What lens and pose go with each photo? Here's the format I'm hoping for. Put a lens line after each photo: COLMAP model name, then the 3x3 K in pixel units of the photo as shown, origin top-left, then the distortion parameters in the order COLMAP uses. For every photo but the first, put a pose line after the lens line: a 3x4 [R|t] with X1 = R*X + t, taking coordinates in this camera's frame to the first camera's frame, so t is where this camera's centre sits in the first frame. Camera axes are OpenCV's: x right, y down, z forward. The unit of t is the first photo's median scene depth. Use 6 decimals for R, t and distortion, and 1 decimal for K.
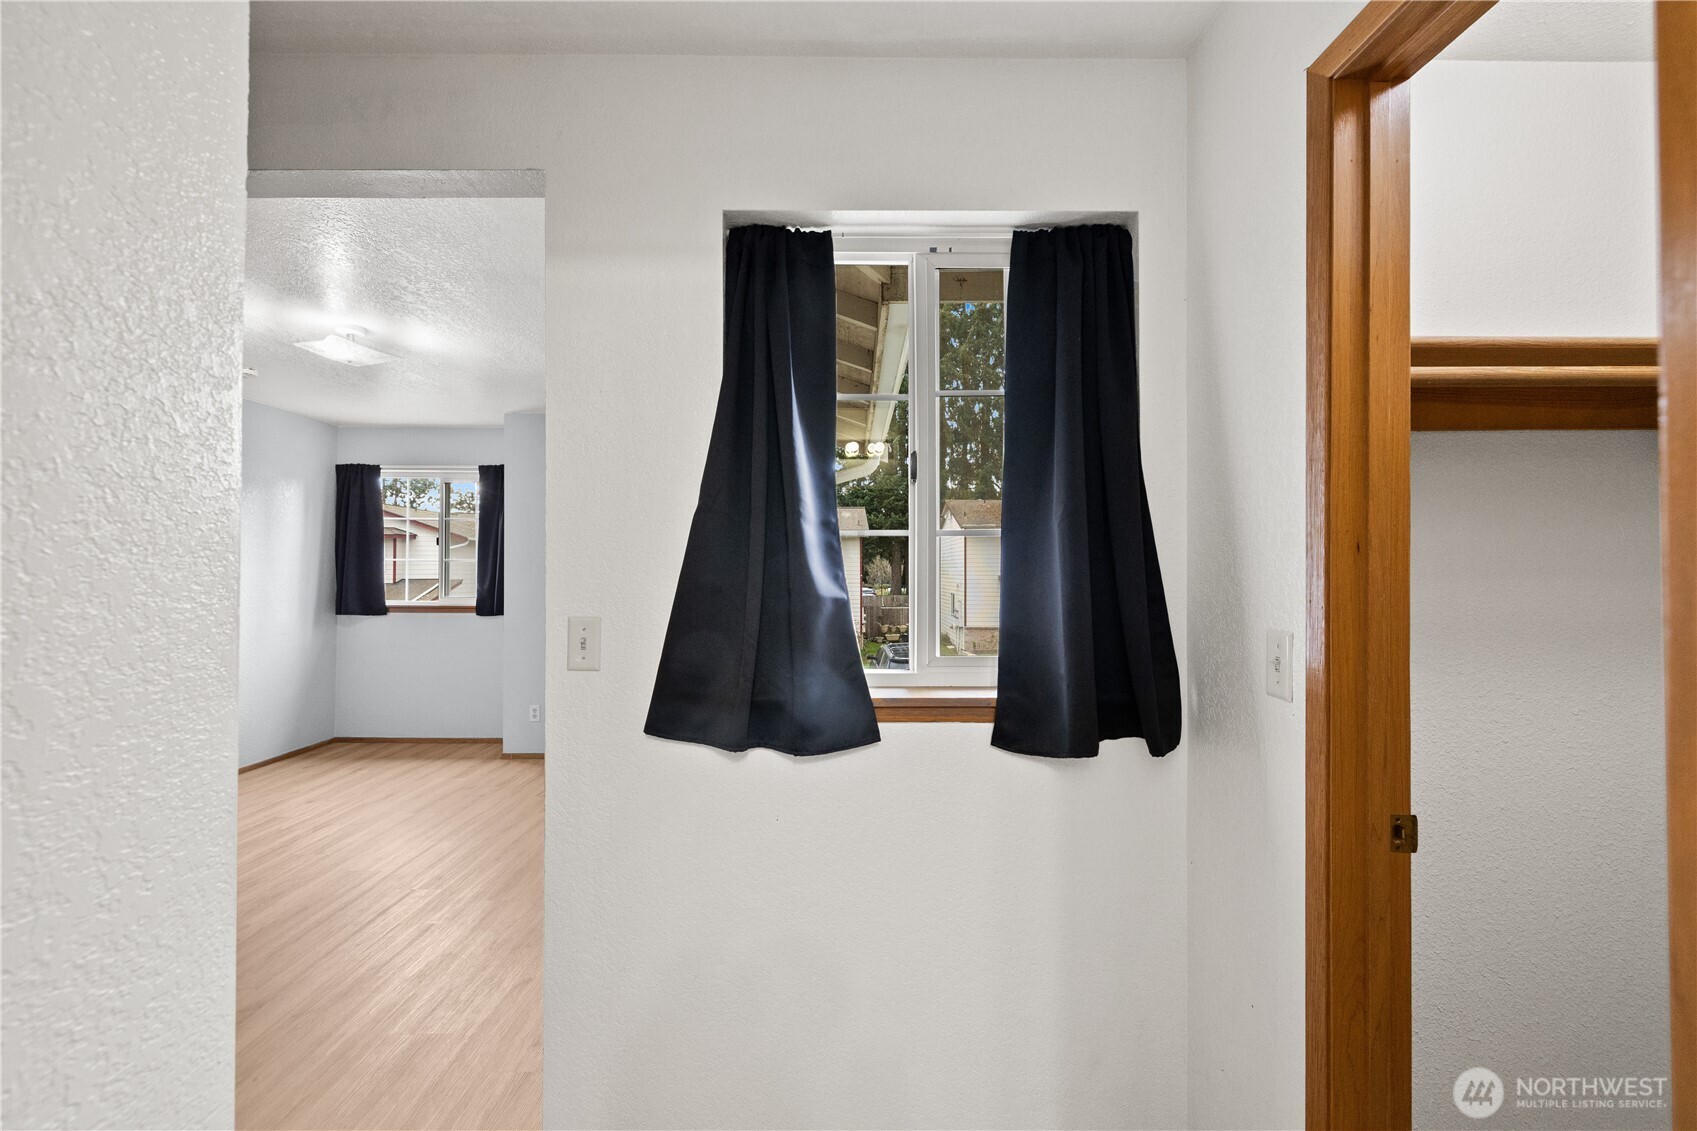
lens RADIAL K [[718.5, 0, 844.1], [0, 718.5, 565.7], [0, 0, 1]] dist [-0.002083, 0.000307]
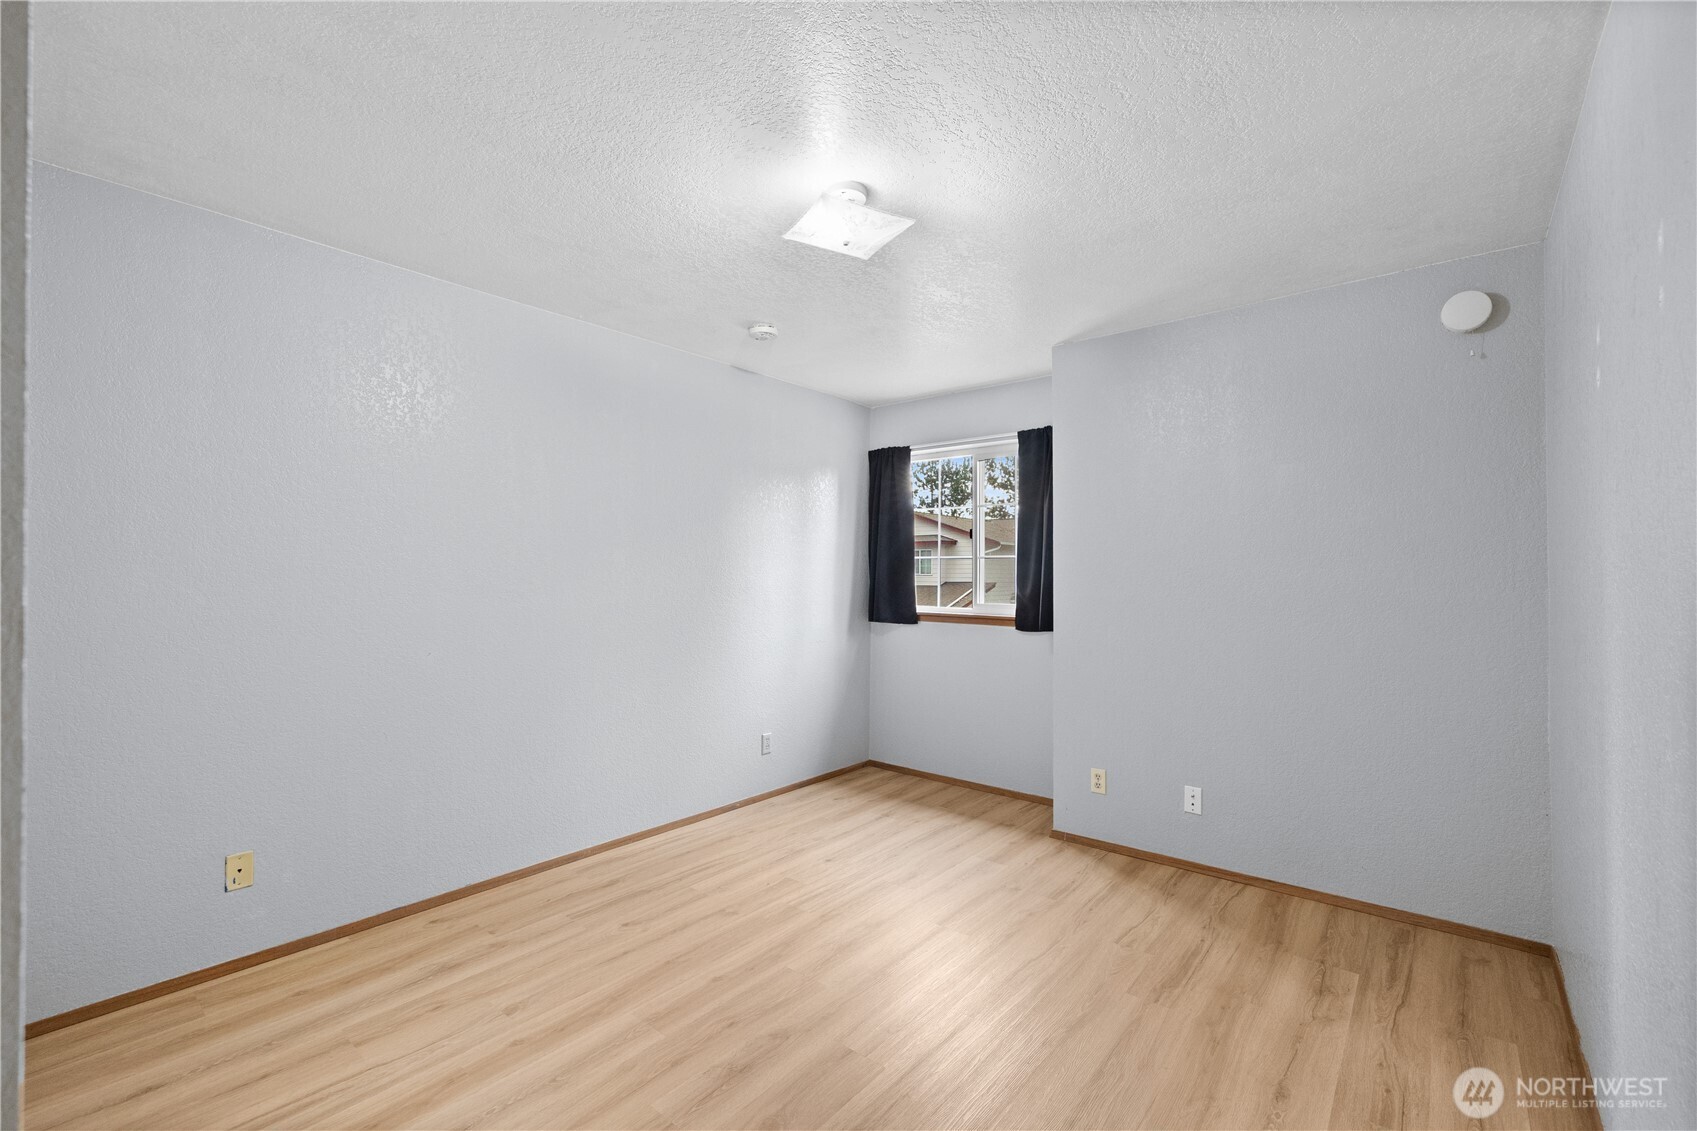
lens RADIAL K [[718.5, 0, 843.5], [0, 718.5, 573.4], [0, 0, 1]] dist [-0.002083, 0.000307]
pose [[0.767594, -0.002517, -0.640932, -0.170312], [0.004903, 0.999986, 0.001944, 0.007486], [0.640918, -0.004634, 0.767595, 0.309104]]
